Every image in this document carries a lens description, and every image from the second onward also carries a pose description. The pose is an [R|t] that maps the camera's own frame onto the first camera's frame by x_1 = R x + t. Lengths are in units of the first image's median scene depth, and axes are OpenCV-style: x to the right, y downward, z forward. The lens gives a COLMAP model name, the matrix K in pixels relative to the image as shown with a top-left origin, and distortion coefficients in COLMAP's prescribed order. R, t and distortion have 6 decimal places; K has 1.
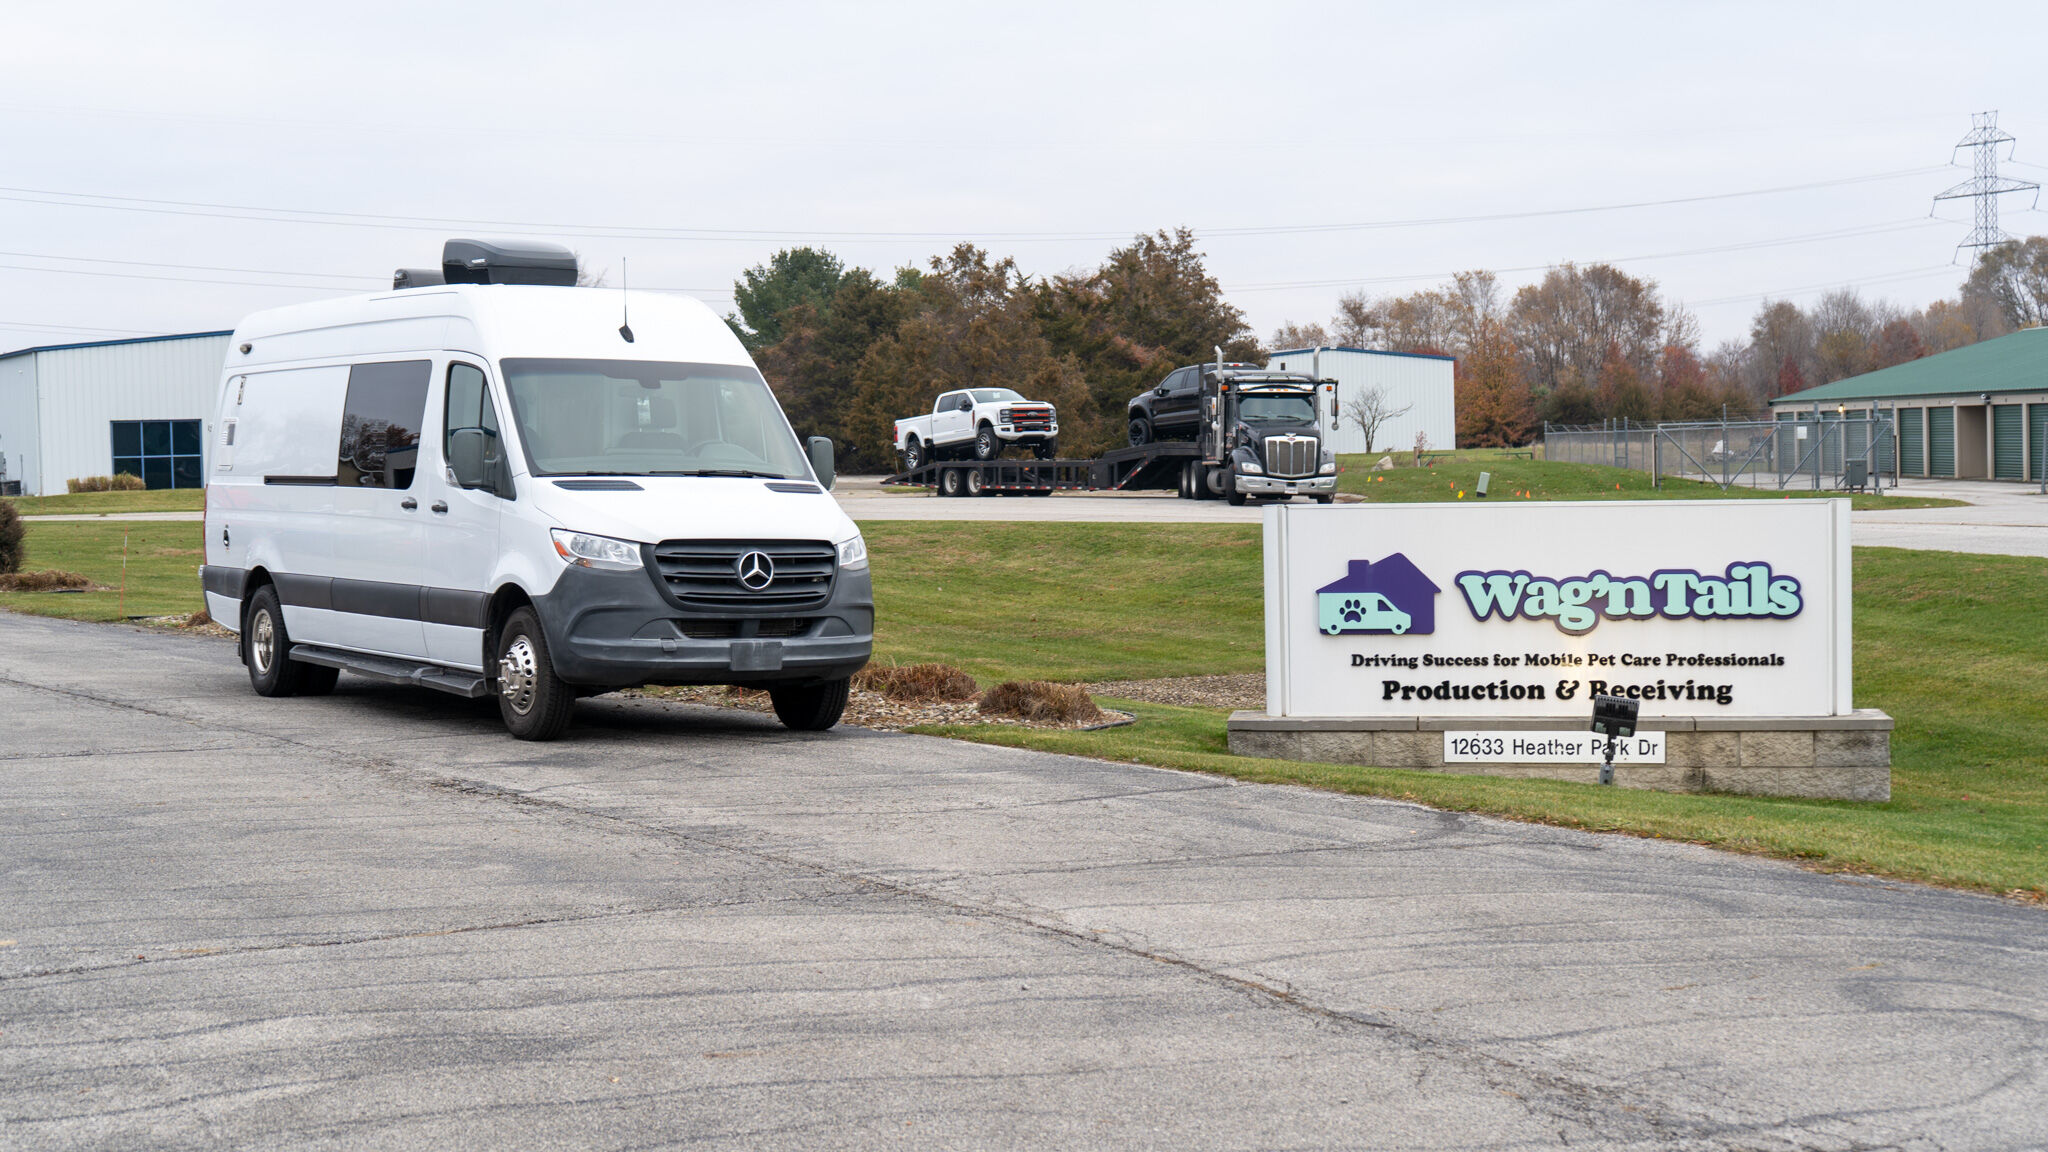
lens RADIAL K [[3188.1, 0, 1024.0], [0, 3188.1, 576.0], [0, 0, 1]] dist [0.021219, 0.043085]
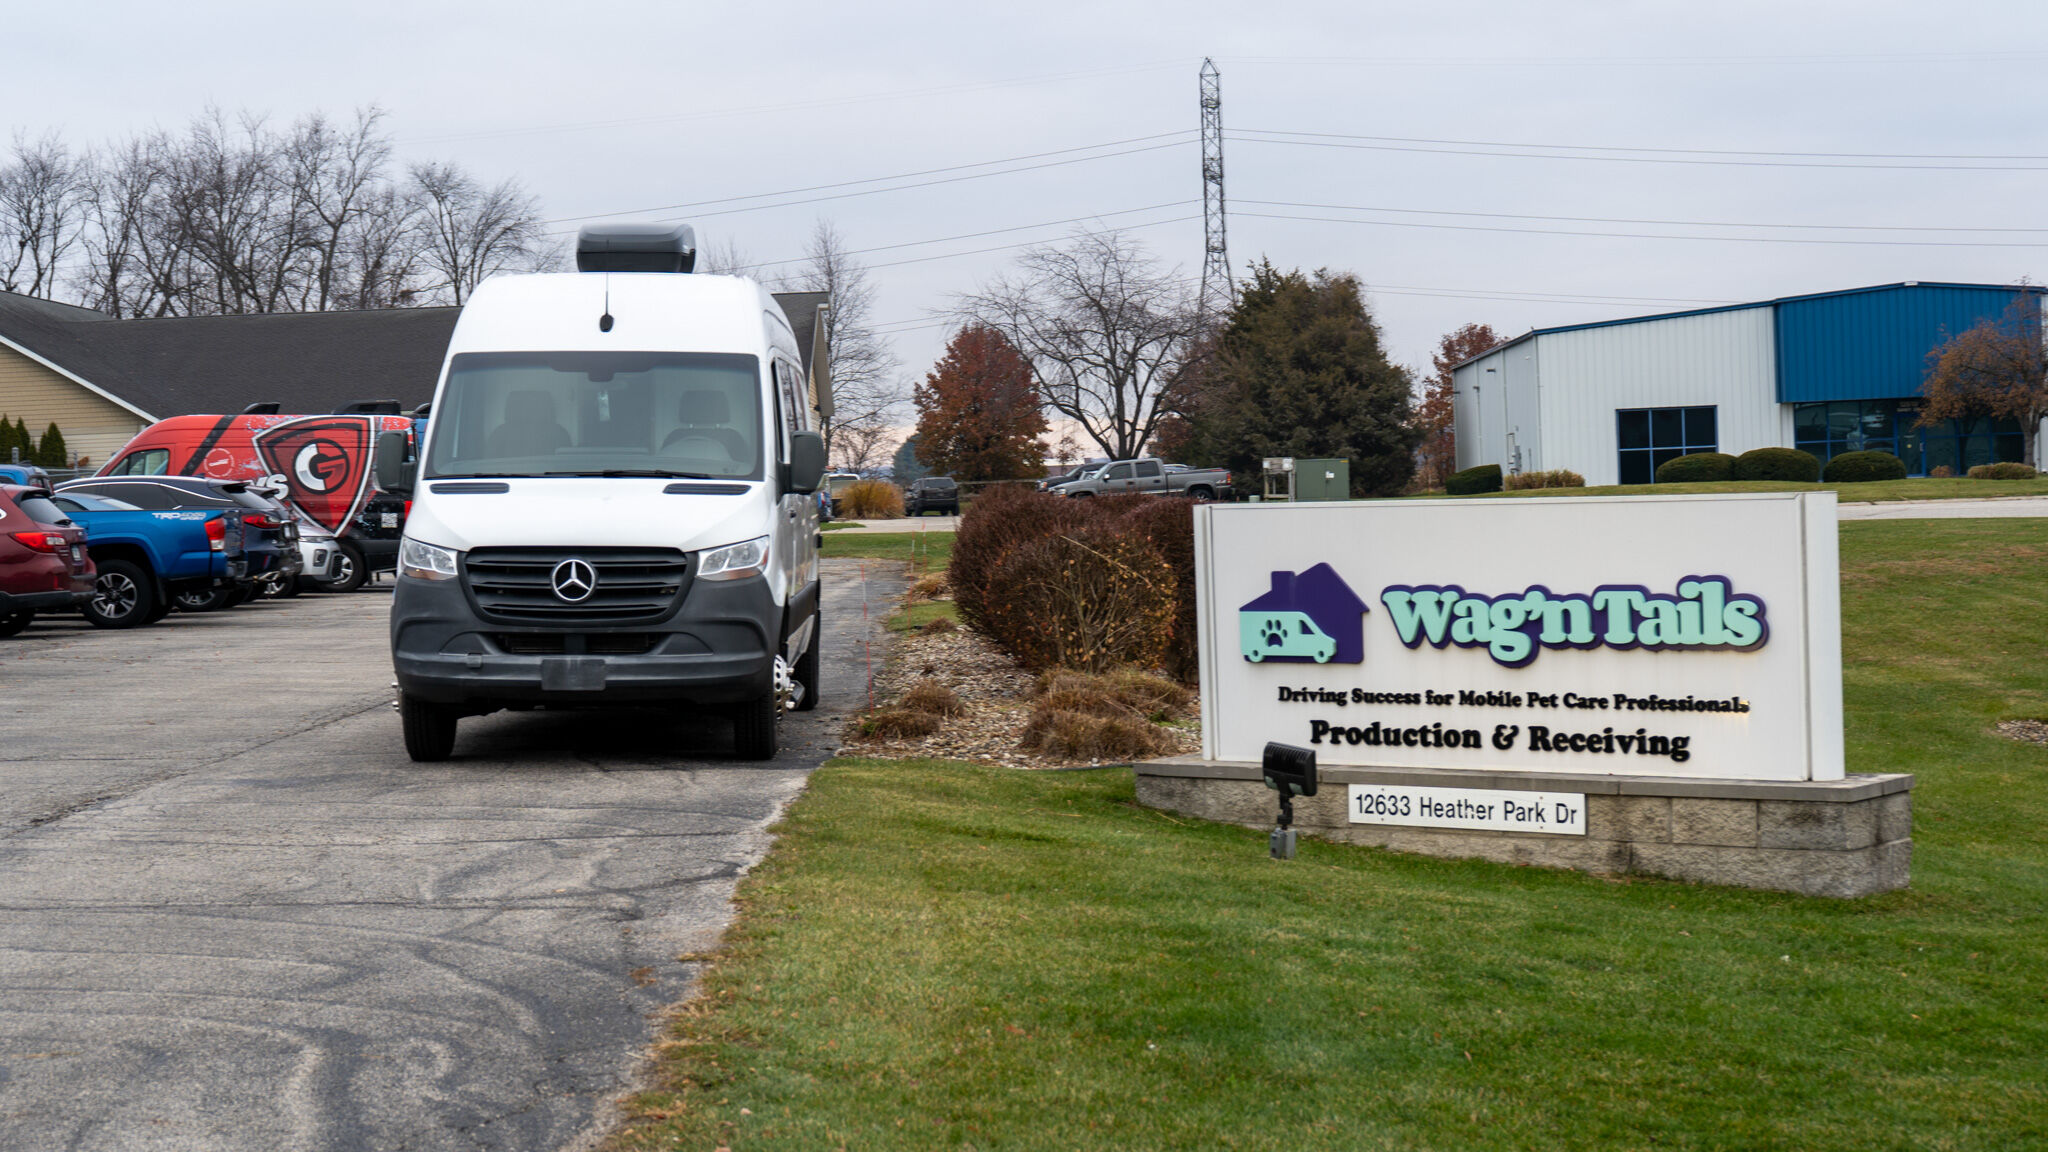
lens RADIAL K [[3632.0, 0, 1024.0], [0, 3632.0, 576.0], [0, 0, 1]] dist [0.005348, -0.003689]
pose [[0.850567, 0.004224, -0.525849, 0.542856], [-0.004810, 0.999988, 0.000252, -0.003735], [0.525844, 0.002315, 0.850578, 0.176113]]
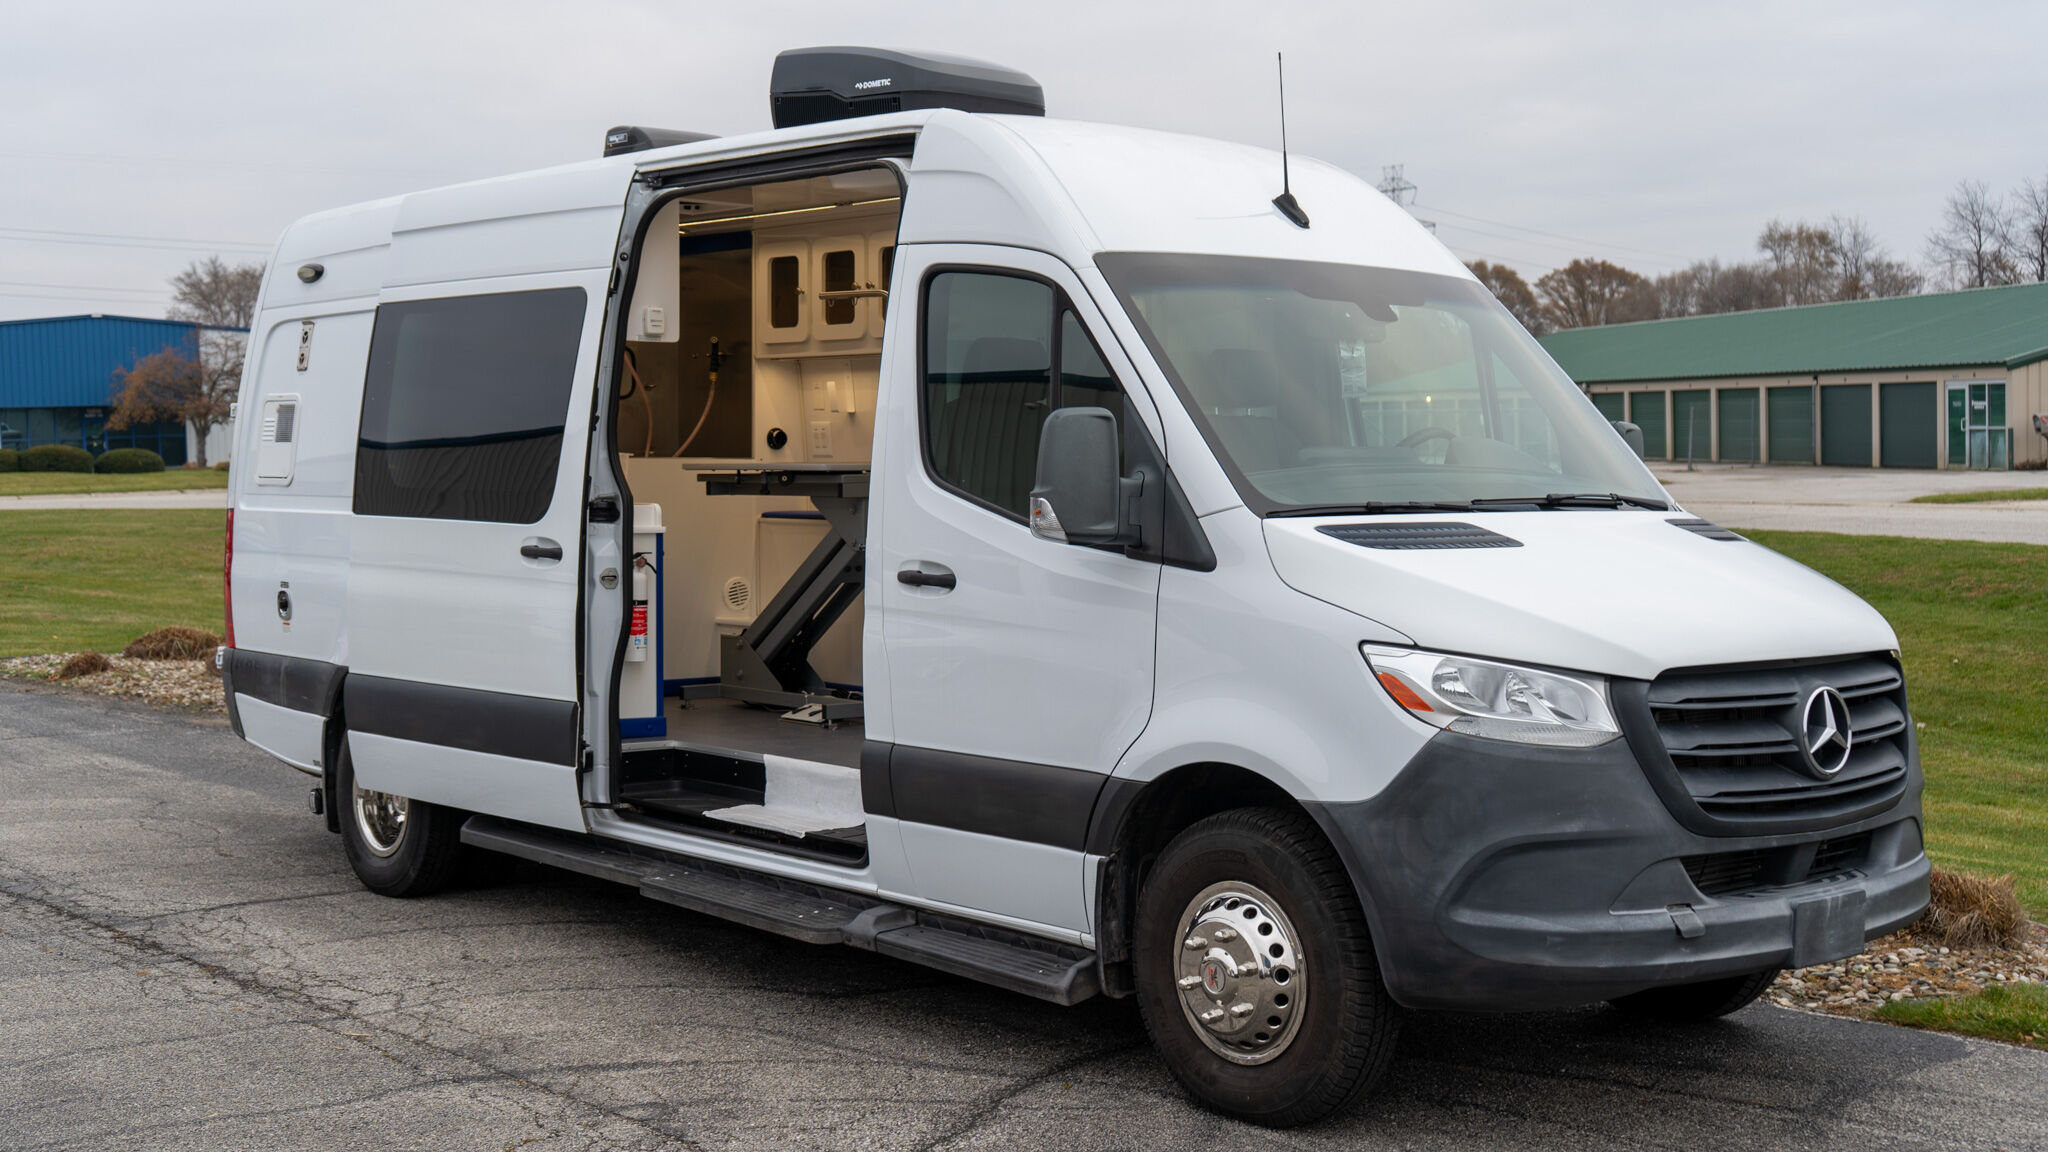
lens RADIAL K [[2499.0, 0, 1024.0], [0, 2499.0, 576.0], [0, 0, 1]] dist [0.002349, 0.016987]
pose [[0.985487, -0.014411, 0.169138, -0.236015], [0.011457, 0.999765, 0.018427, -0.028731], [-0.169364, -0.016221, 0.985420, 0.650887]]
